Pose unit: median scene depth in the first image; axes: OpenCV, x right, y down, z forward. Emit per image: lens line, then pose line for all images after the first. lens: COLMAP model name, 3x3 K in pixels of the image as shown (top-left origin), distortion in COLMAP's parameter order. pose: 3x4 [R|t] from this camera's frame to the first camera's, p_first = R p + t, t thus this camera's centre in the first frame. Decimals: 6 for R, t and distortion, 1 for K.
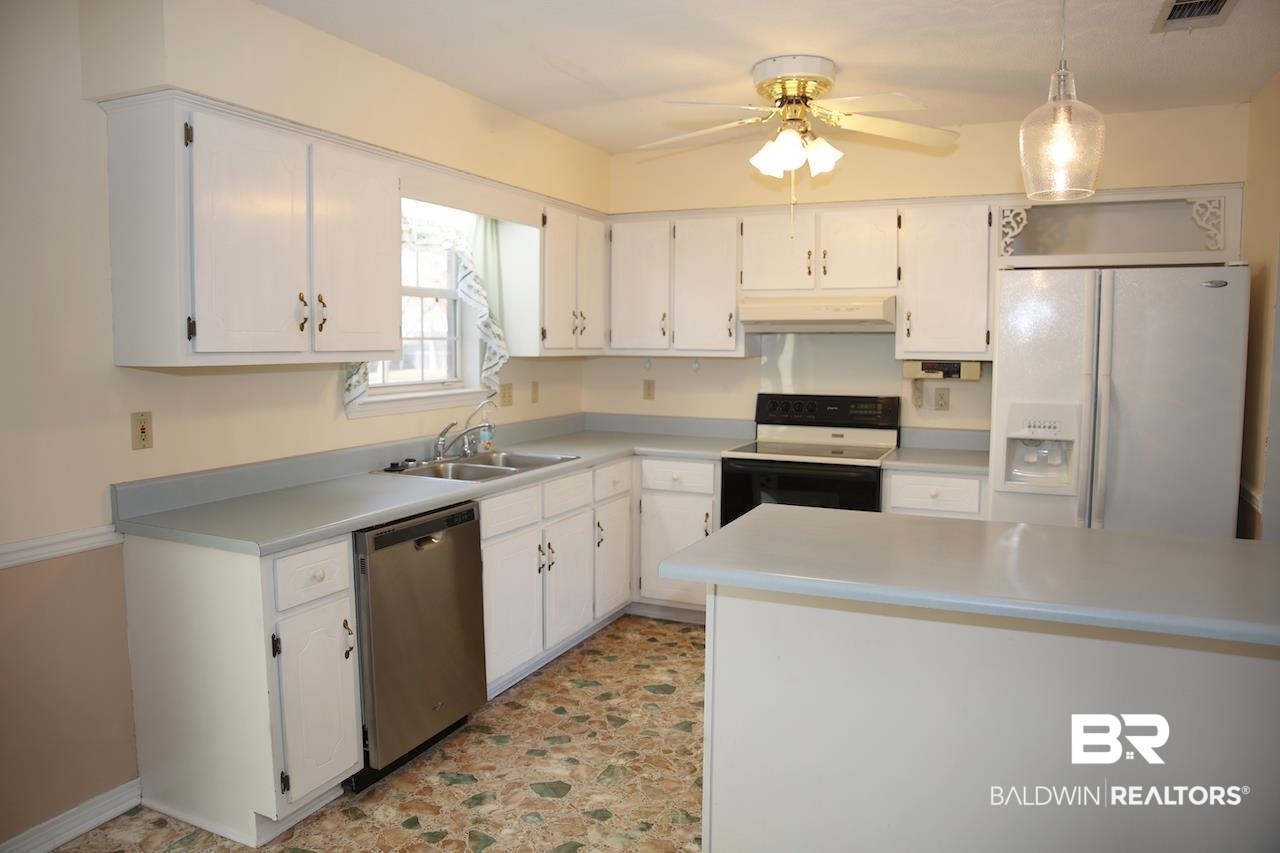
lens RADIAL K [[873.3, 0, 632.8], [0, 873.3, 409.4], [0, 0, 1]] dist [-0.125635, 0.073452]
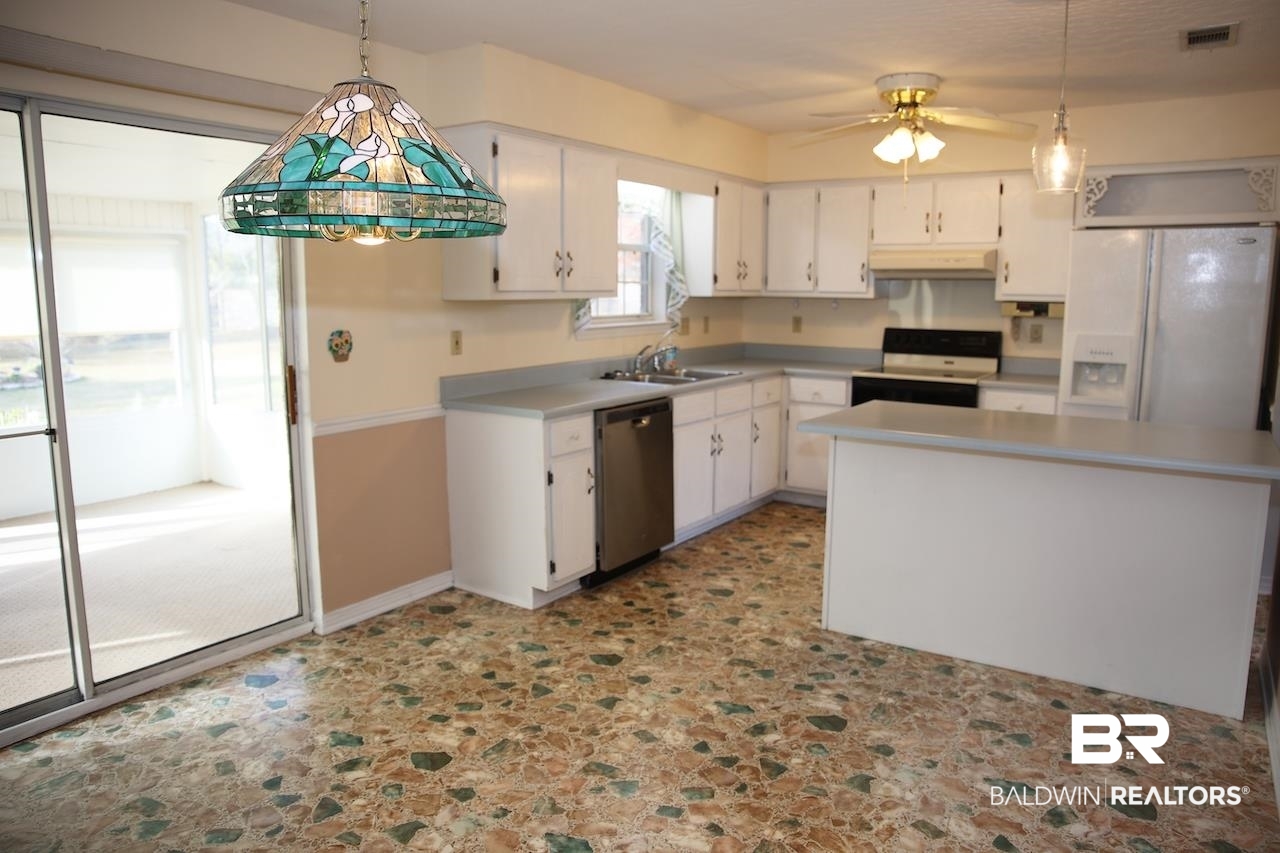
lens RADIAL K [[873.3, 0, 640.3], [0, 873.3, 416.8], [0, 0, 1]] dist [-0.125635, 0.073452]
pose [[0.986622, 0.022394, -0.161479, 0.001497], [-0.010848, 0.997343, 0.072033, 0.030205], [0.162664, -0.069317, 0.984244, -0.357378]]
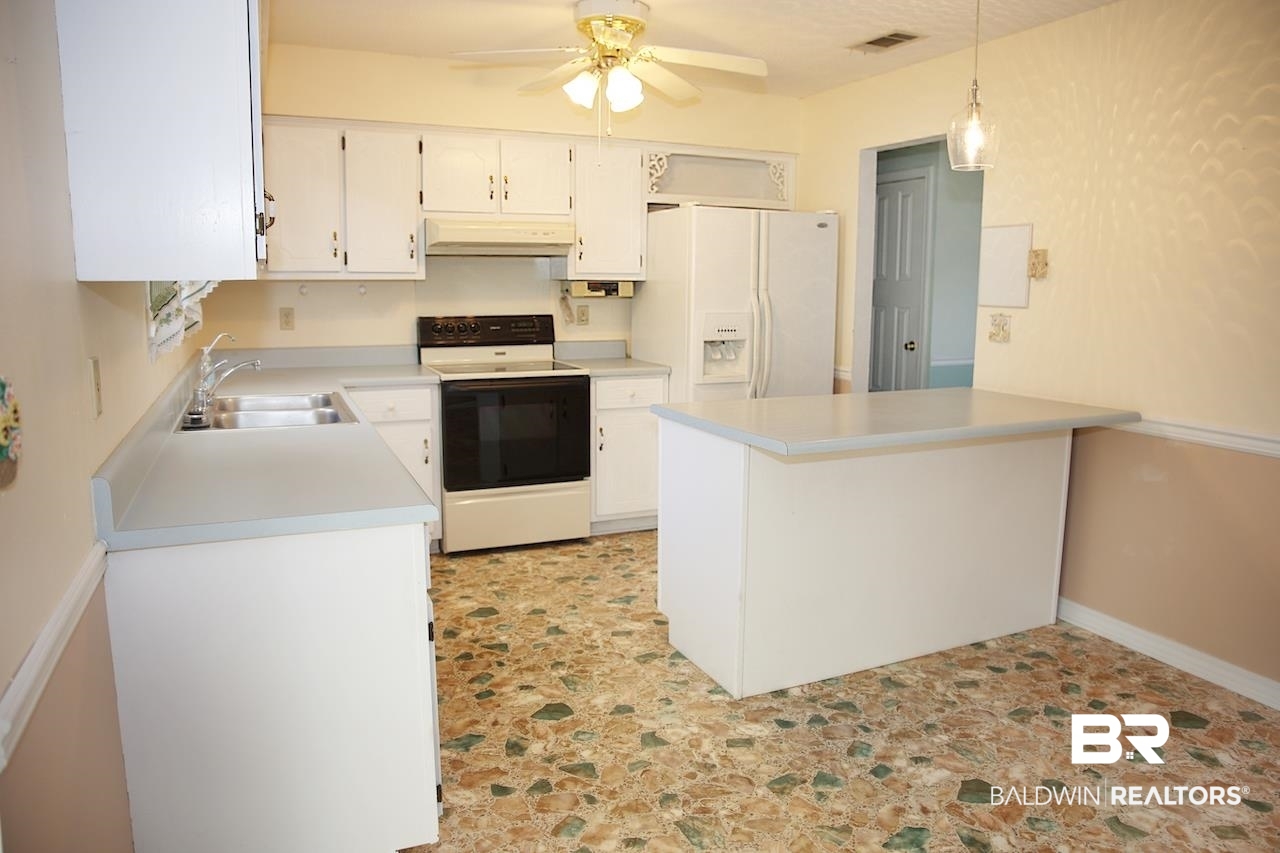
lens RADIAL K [[873.3, 0, 650.2], [0, 873.3, 405.1], [0, 0, 1]] dist [-0.125635, 0.073452]
pose [[0.654567, -0.105870, 0.748554, -0.561860], [0.051538, 0.994092, 0.095530, 0.000974], [-0.754245, -0.023951, 0.656156, 0.207258]]
